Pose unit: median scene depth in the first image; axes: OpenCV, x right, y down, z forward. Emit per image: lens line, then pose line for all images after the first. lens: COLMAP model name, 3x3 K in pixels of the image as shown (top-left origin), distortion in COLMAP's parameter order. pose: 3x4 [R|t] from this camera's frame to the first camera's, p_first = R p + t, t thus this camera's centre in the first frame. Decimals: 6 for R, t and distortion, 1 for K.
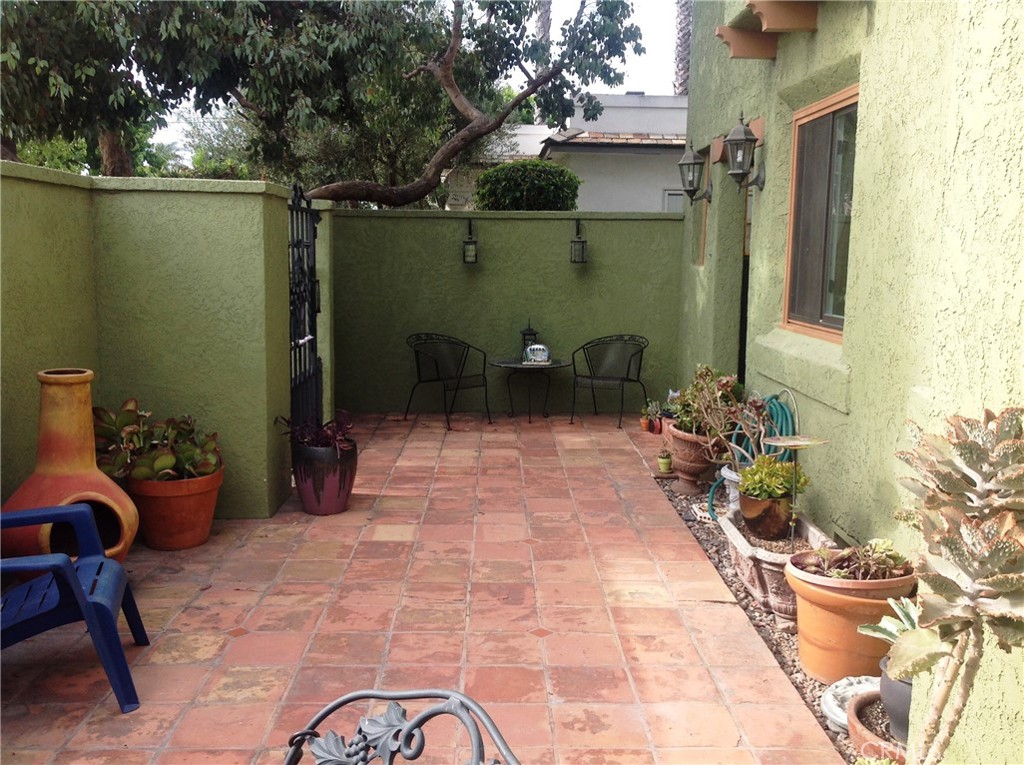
lens RADIAL K [[962.9, 0, 510.6], [0, 962.9, 386.5], [0, 0, 1]] dist [0.129970, -0.279103]
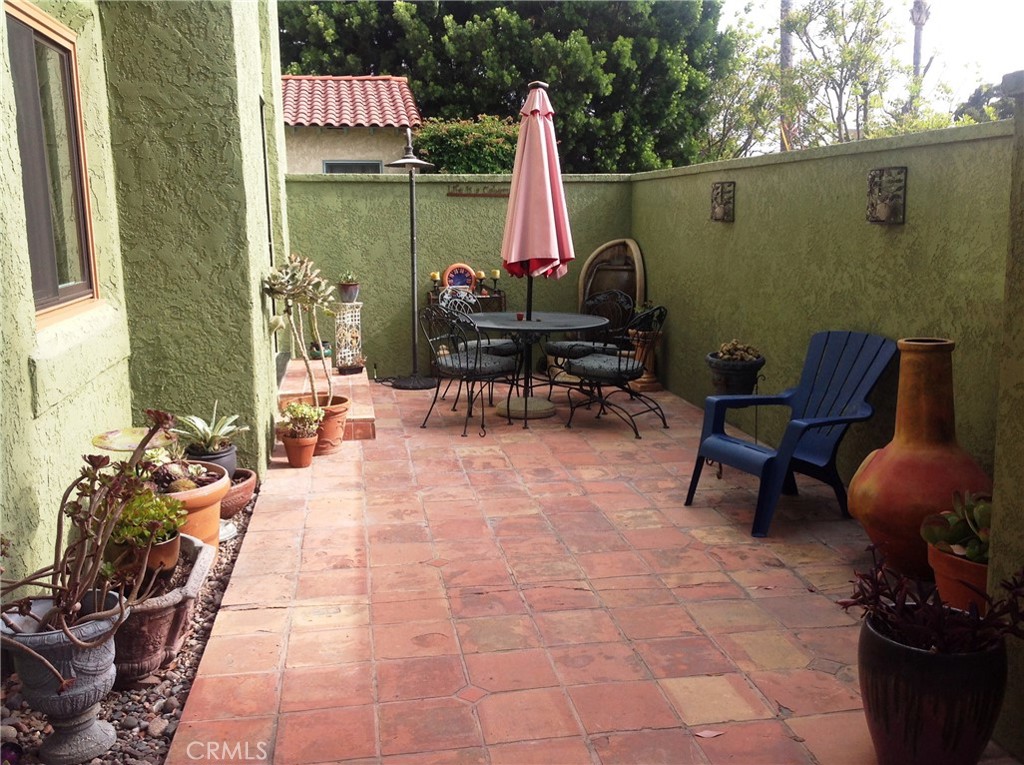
lens RADIAL K [[962.9, 0, 510.6], [0, 962.9, 386.5], [0, 0, 1]] dist [0.129970, -0.279103]
pose [[-0.988773, 0.017082, -0.148445, 0.107988], [-0.029045, 0.952523, 0.303078, -0.269052], [0.146574, 0.303987, -0.941333, 1.964806]]
